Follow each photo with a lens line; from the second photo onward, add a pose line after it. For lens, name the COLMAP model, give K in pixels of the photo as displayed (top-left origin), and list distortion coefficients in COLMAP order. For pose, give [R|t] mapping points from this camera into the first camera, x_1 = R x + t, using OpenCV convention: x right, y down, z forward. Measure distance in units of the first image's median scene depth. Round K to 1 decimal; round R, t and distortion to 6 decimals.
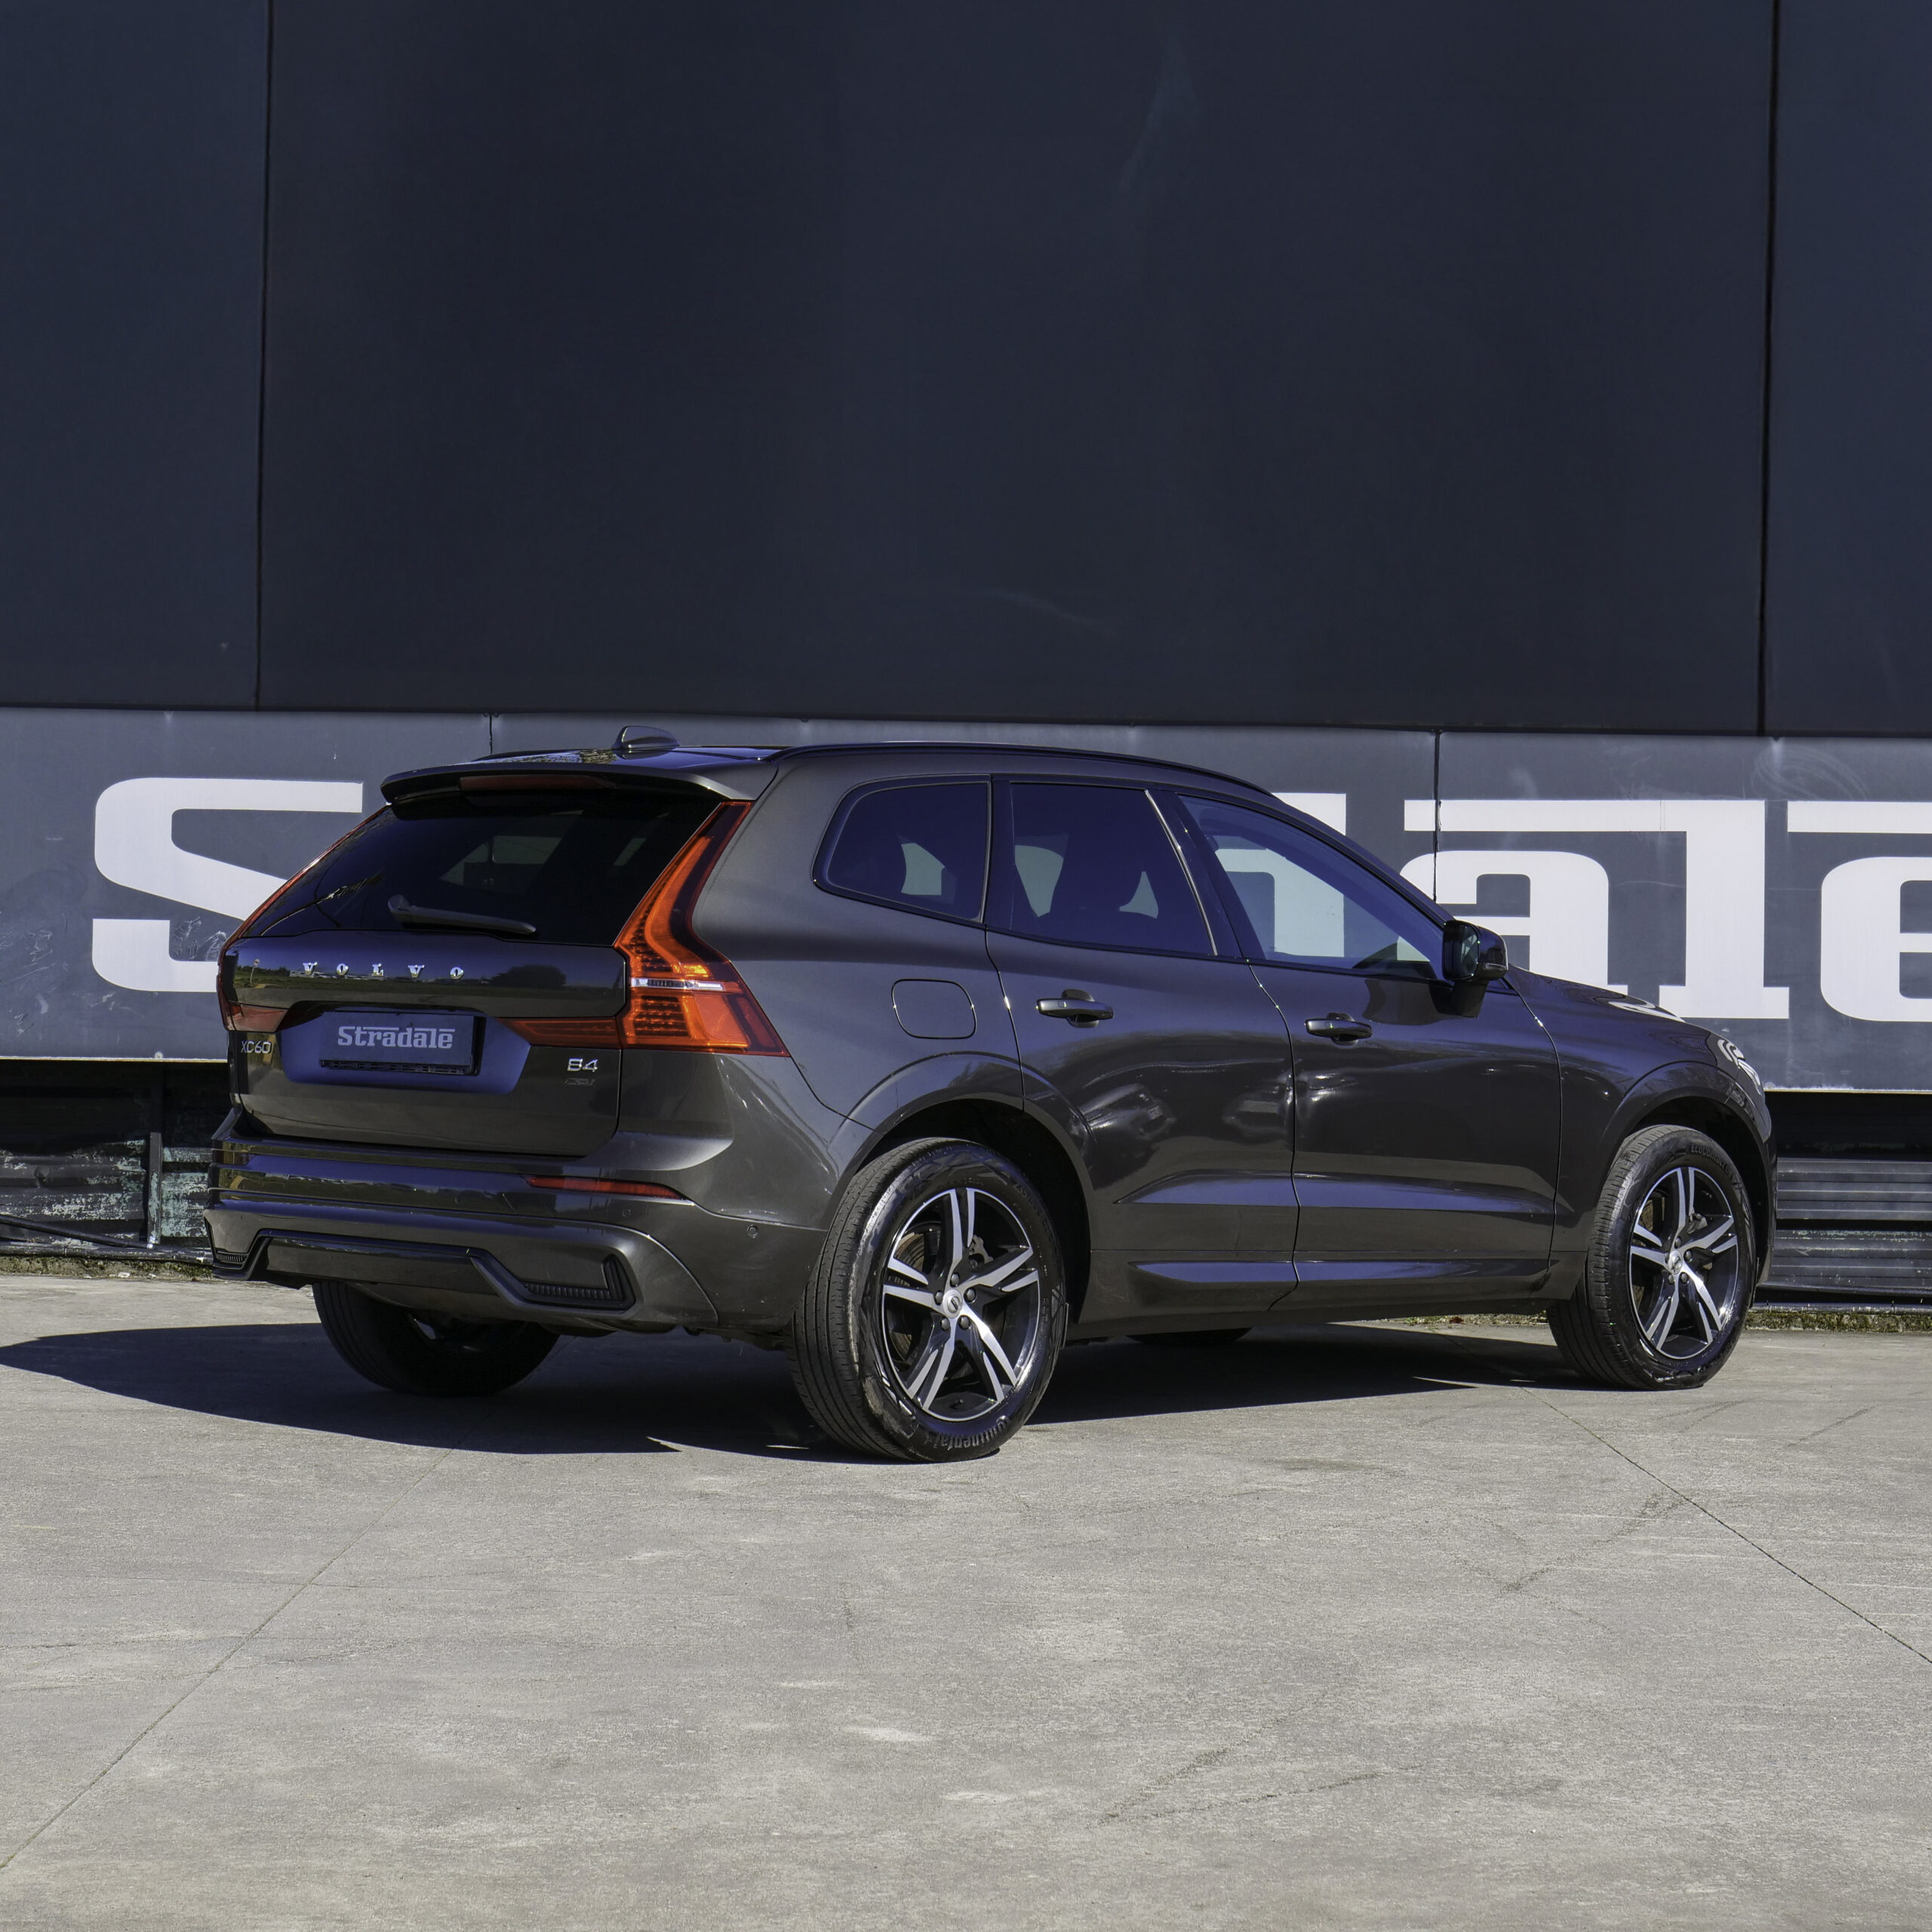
lens RADIAL K [[4419.2, 0, 945.4], [0, 4419.2, 951.6], [0, 0, 1]] dist [0.015071, -0.181604]
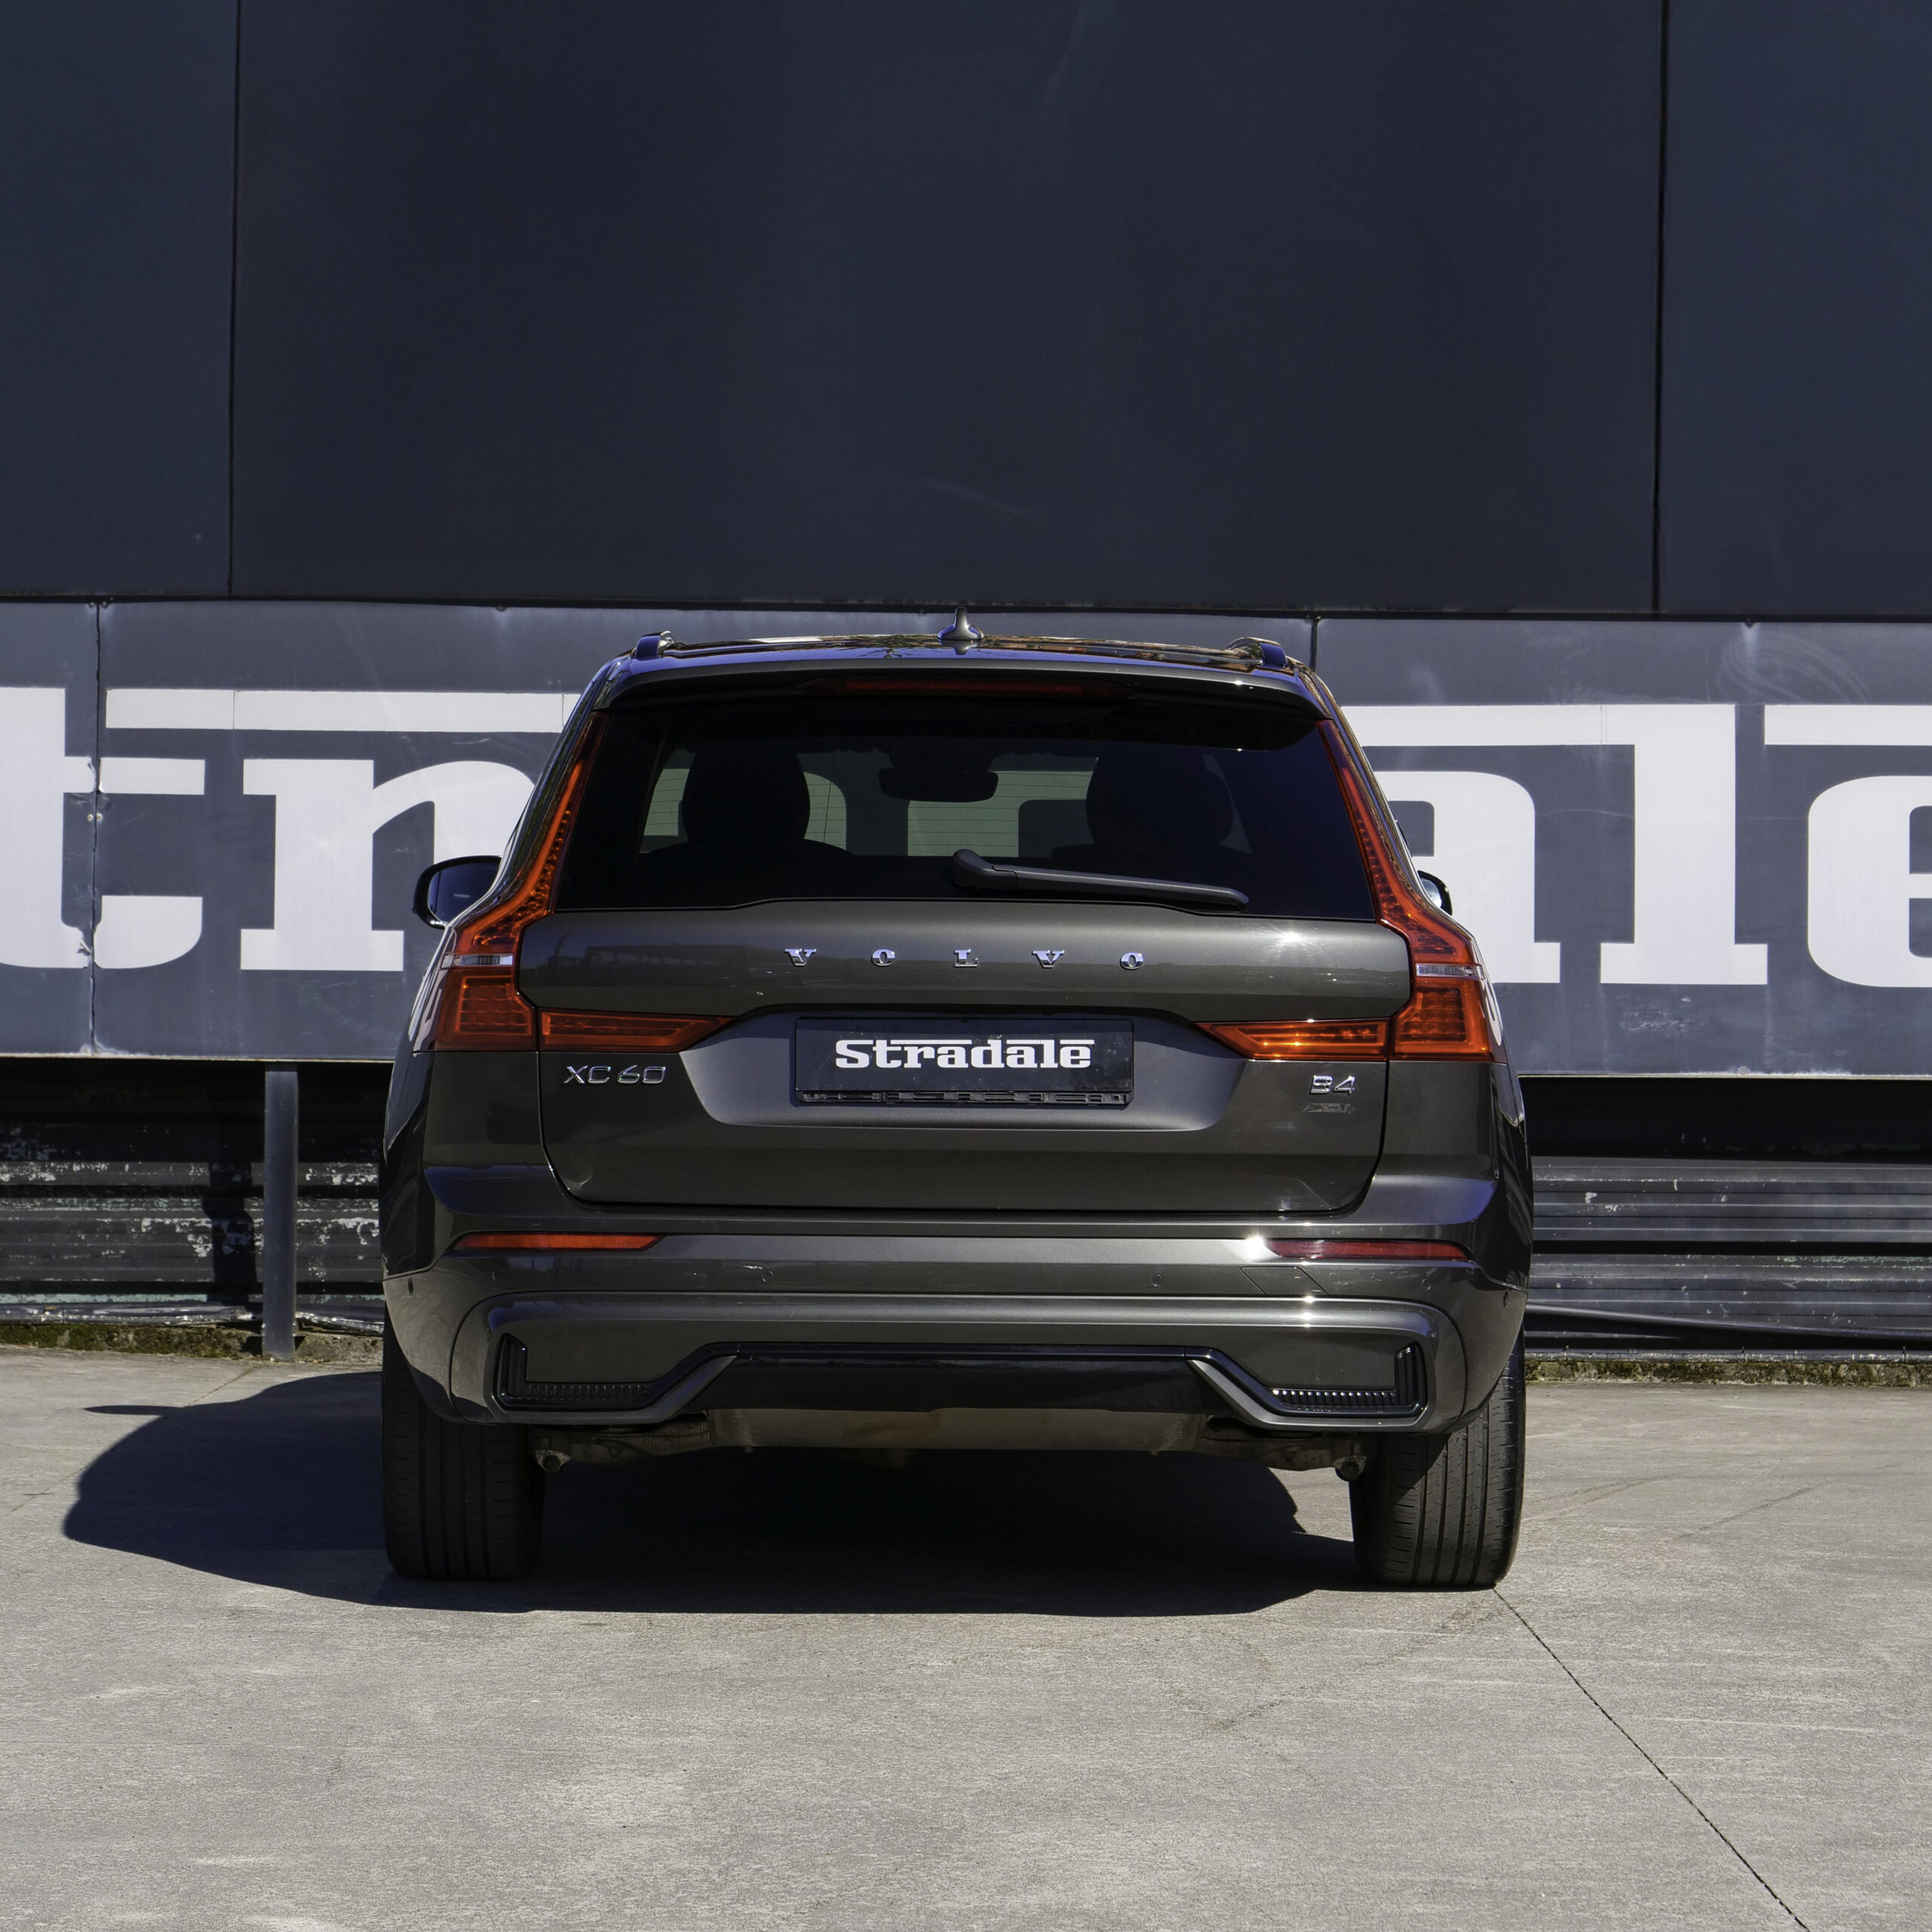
lens RADIAL K [[5663.1, 0, 930.3], [0, 5663.1, 965.2], [0, 0, 1]] dist [0.047376, -0.631100]
pose [[0.999975, -0.007072, 0.000495, 0.062380], [0.007066, 0.999901, 0.012141, -0.002065], [-0.000580, -0.012137, 0.999926, 0.003051]]
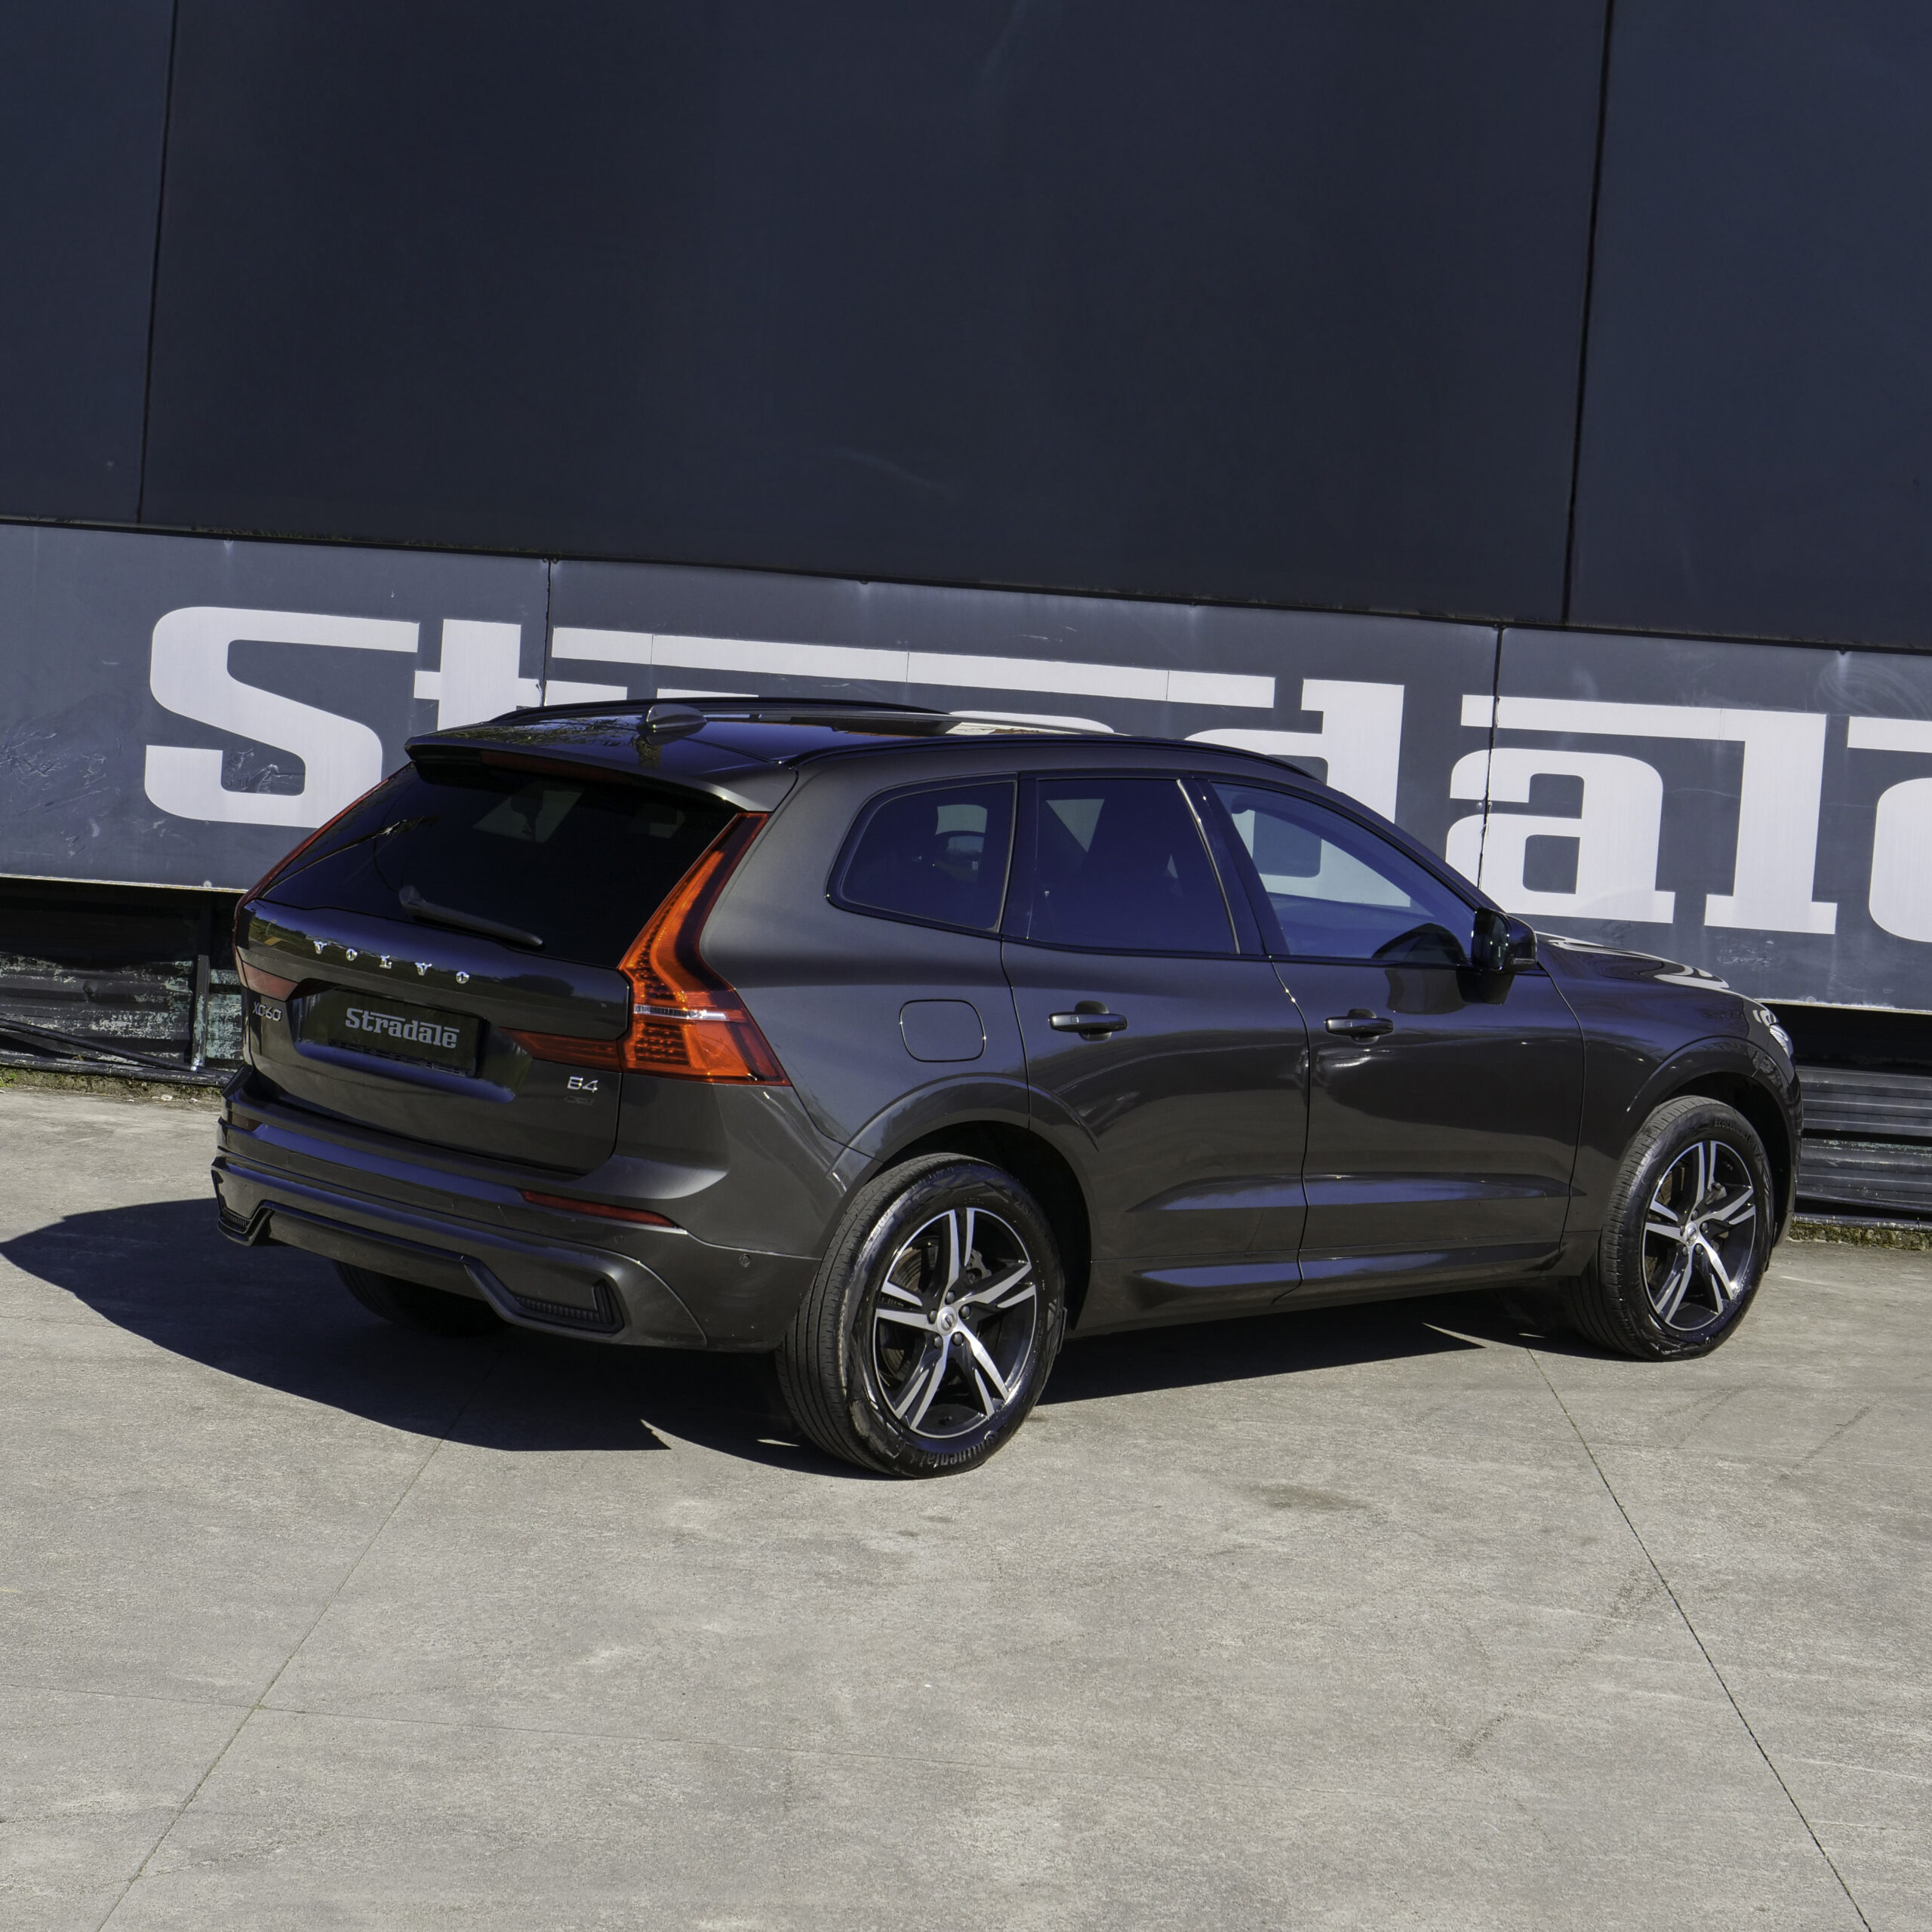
lens RADIAL K [[4309.4, 0, 943.6], [0, 4309.4, 985.9], [0, 0, 1]] dist [0.012510, -0.154809]
pose [[0.998294, 0.053524, -0.023336, 0.019666], [-0.050566, 0.992326, 0.112833, -0.105752], [0.029197, -0.111461, 0.993340, 0.039825]]
